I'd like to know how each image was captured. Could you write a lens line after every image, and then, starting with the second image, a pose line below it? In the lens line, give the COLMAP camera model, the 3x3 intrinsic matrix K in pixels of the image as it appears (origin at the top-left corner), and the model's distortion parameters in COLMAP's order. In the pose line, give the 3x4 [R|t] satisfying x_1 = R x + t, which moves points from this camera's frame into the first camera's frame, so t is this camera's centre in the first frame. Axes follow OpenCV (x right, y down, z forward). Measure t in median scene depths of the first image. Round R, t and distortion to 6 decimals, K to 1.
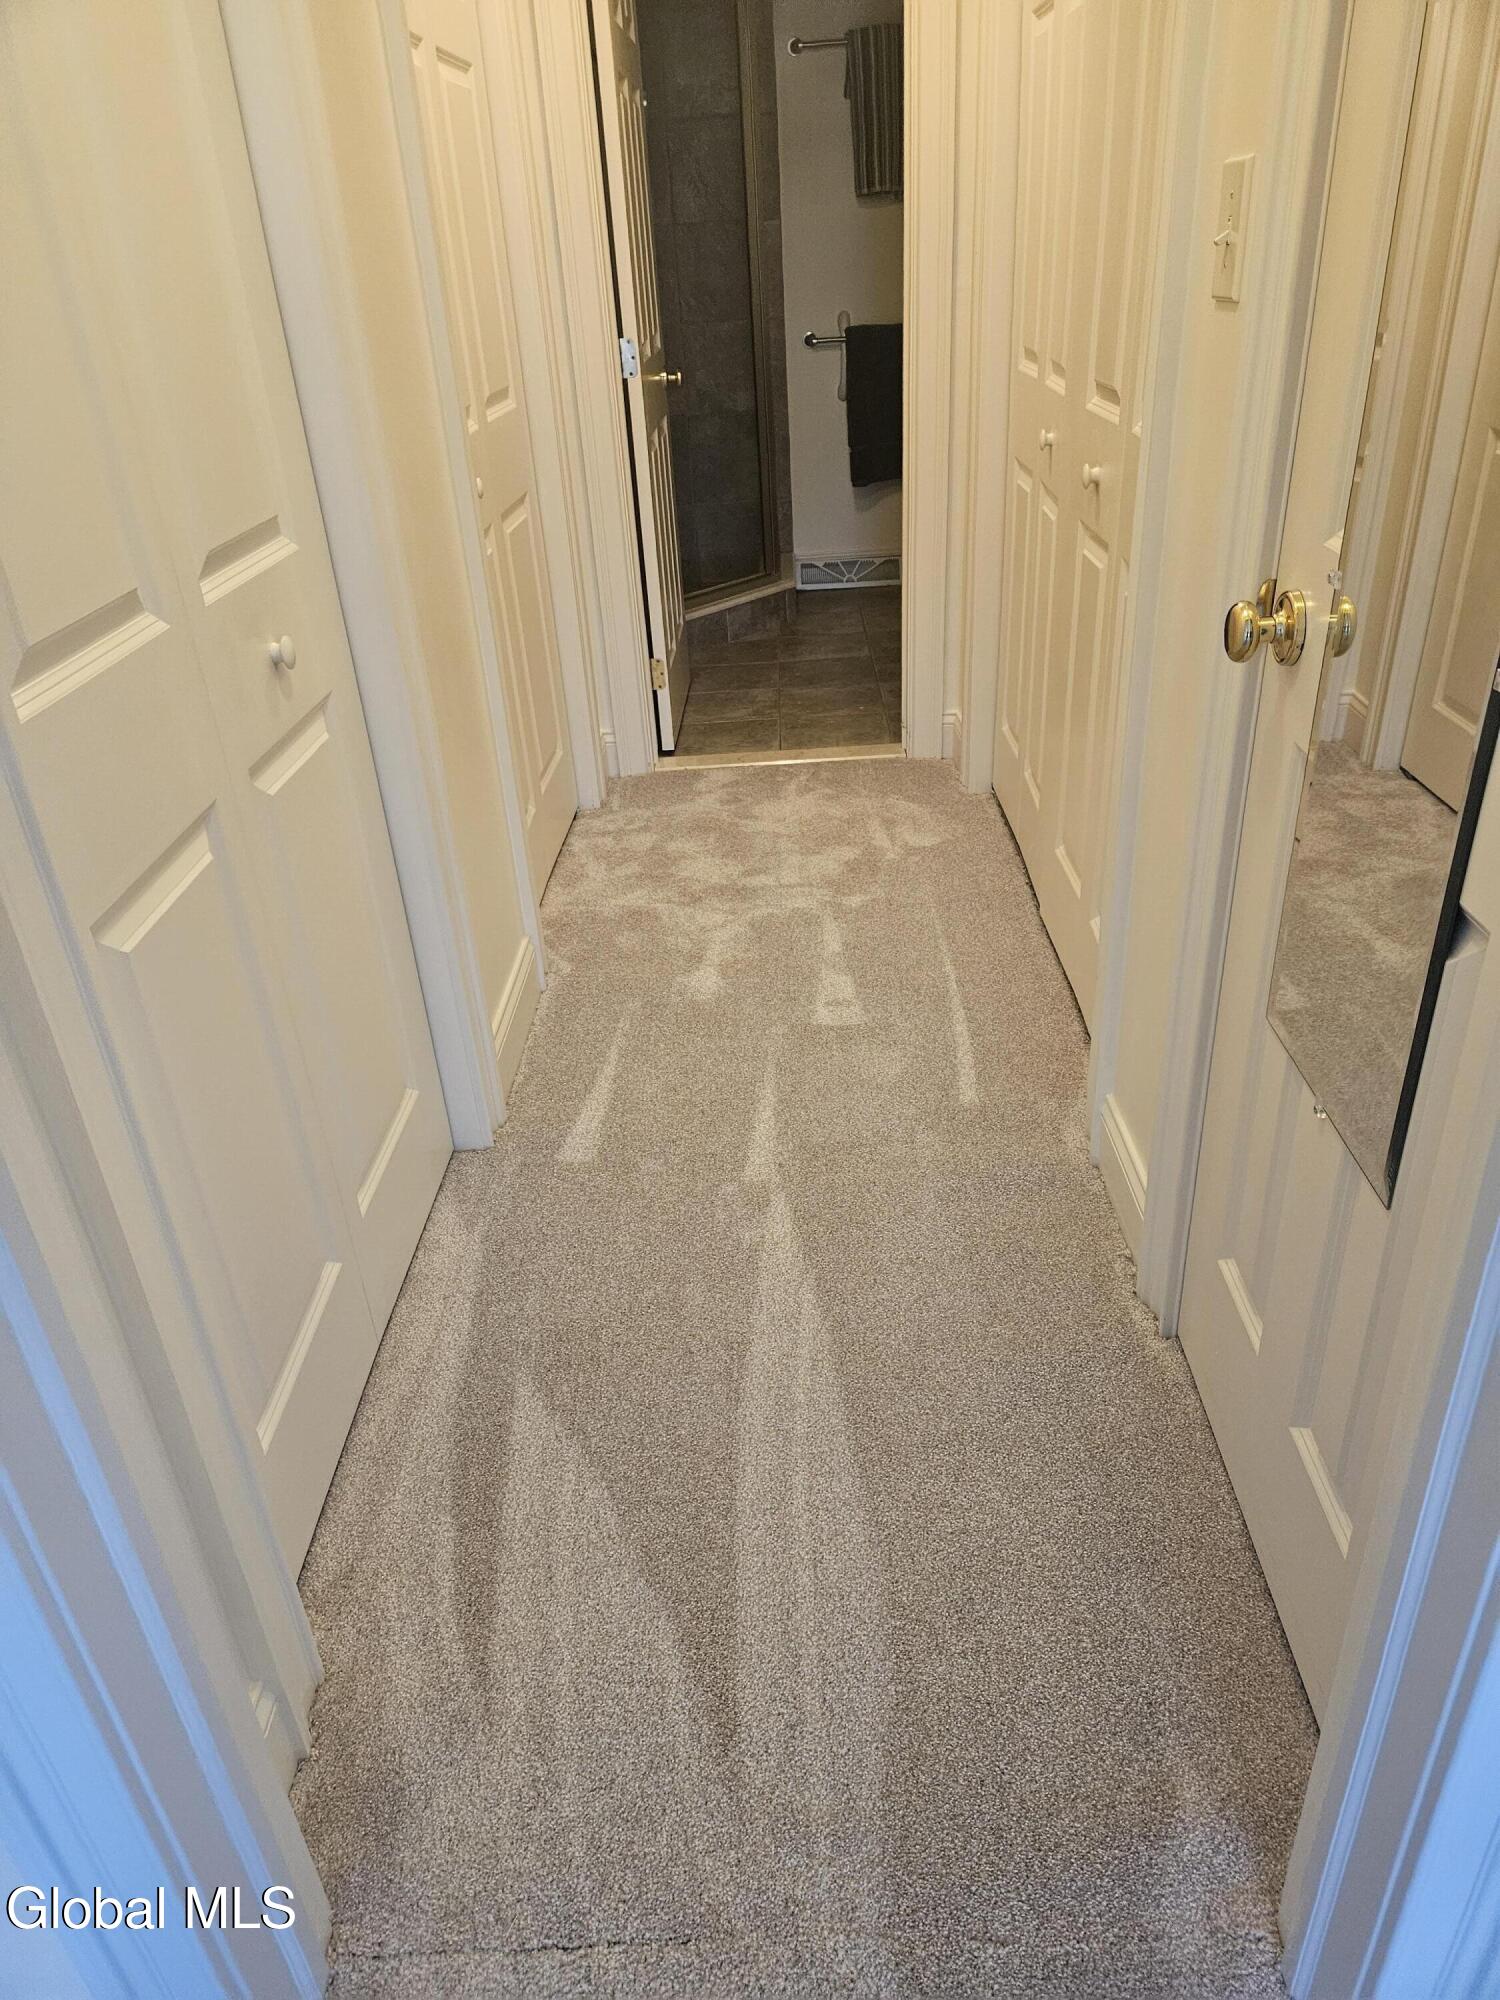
lens RADIAL K [[1359.7, 0, 751.6], [0, 1359.7, 1007.0], [0, 0, 1]] dist [0.049761, -0.002462]
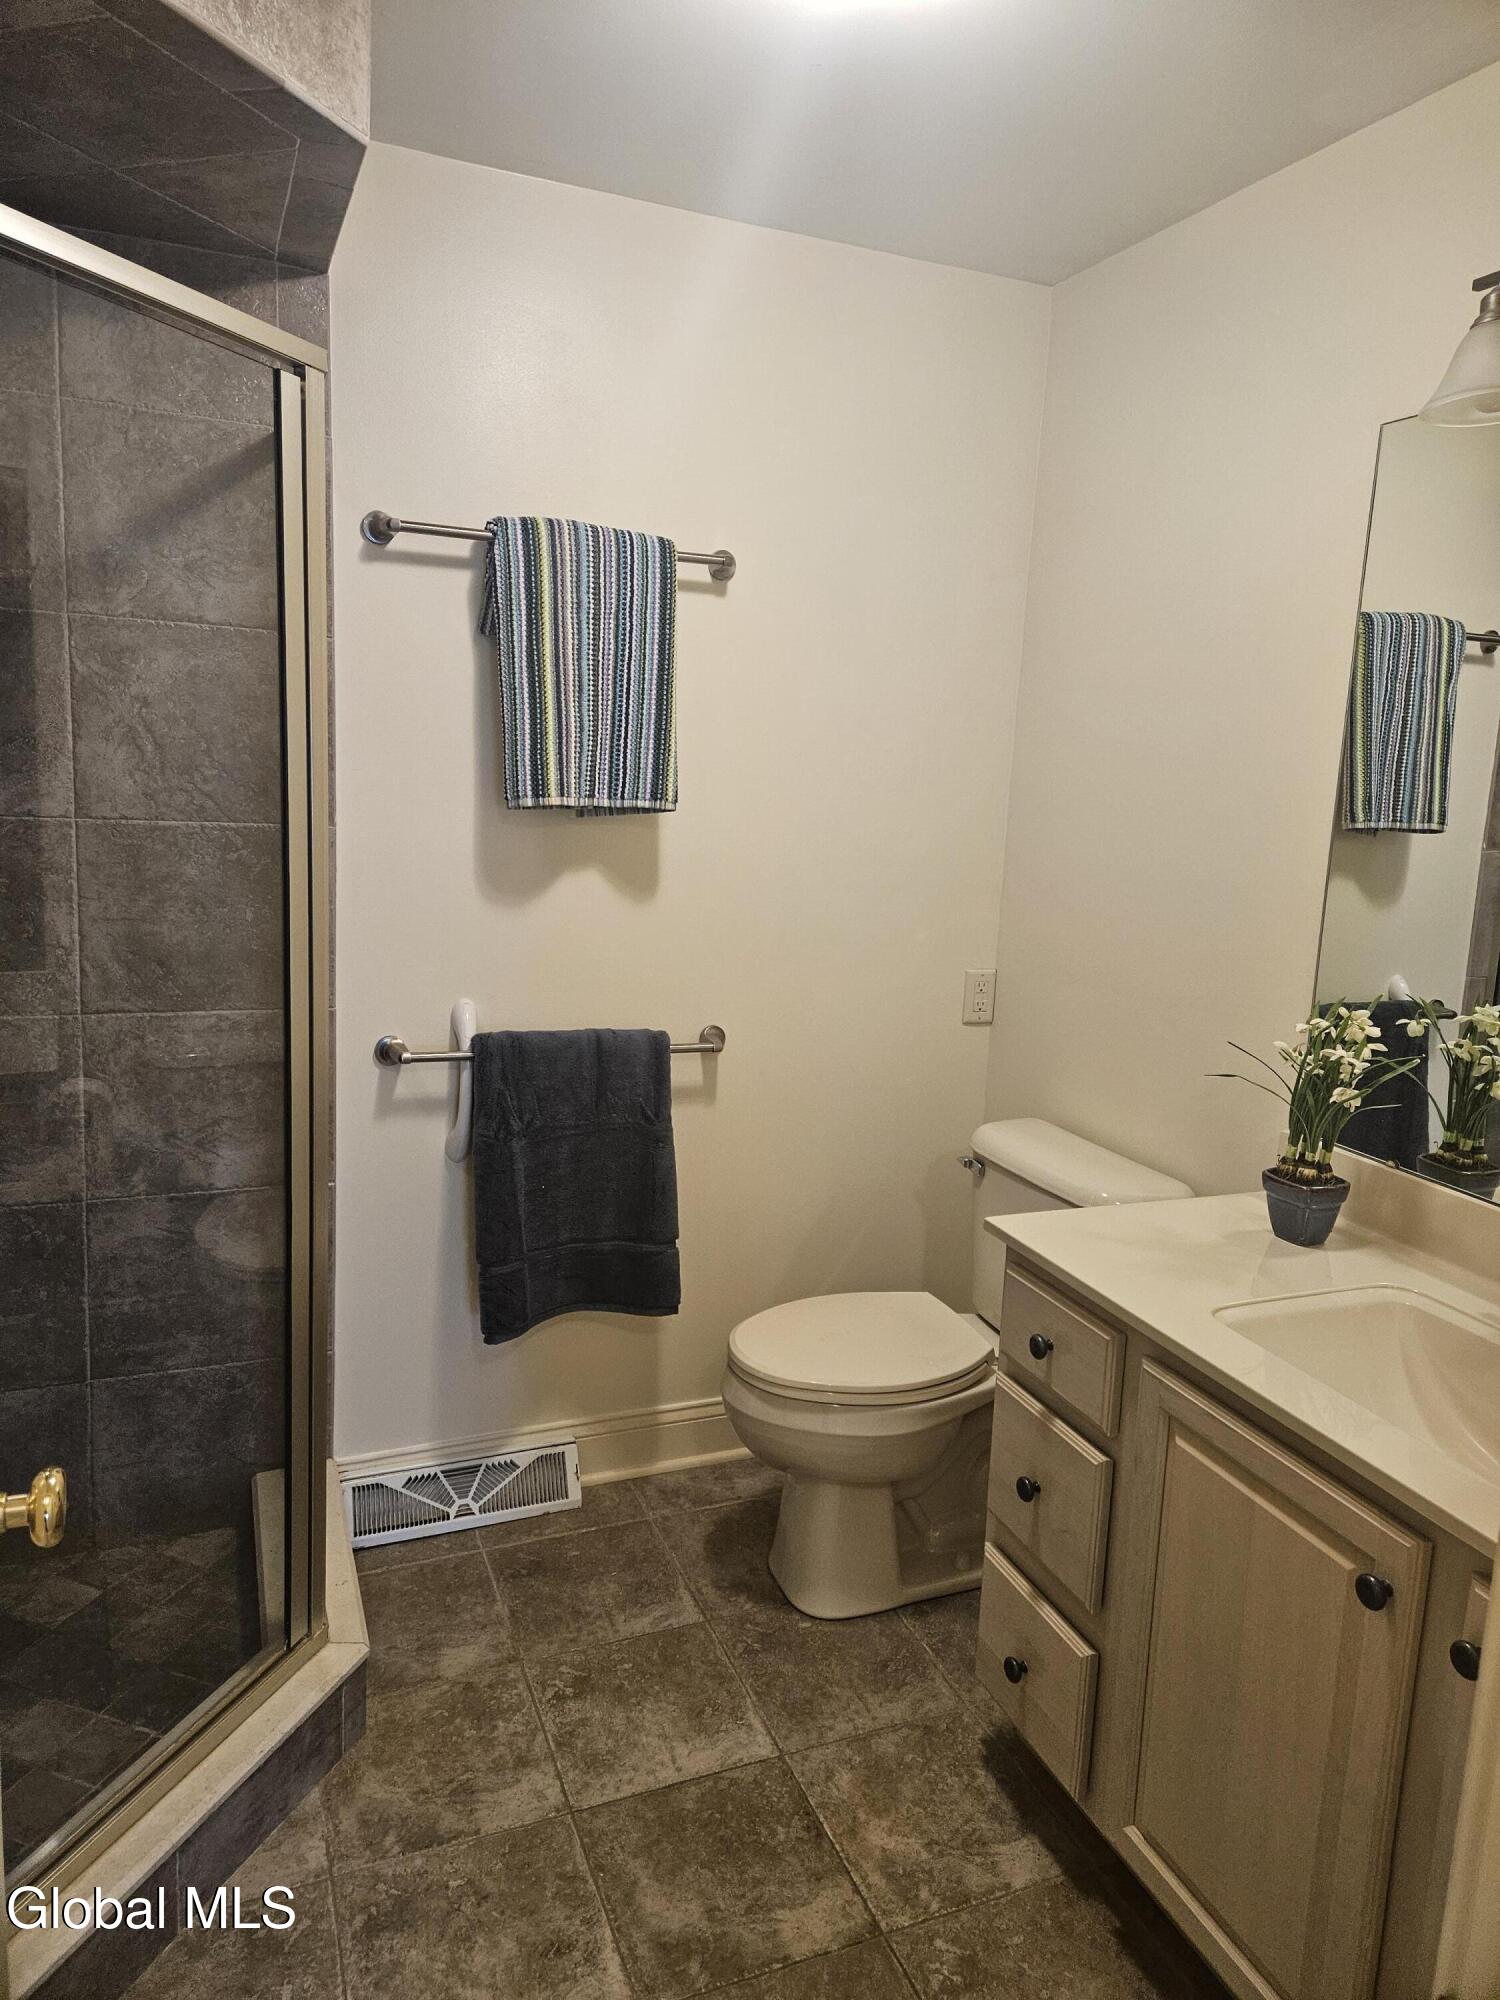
lens RADIAL K [[1359.7, 0, 755.4], [0, 1359.7, 992.0], [0, 0, 1]] dist [0.049761, -0.002462]
pose [[0.955679, 0.049973, 0.290138, 0.025207], [0.057509, 0.934818, -0.350441, -0.334577], [-0.288739, 0.351594, 0.890512, 0.544719]]
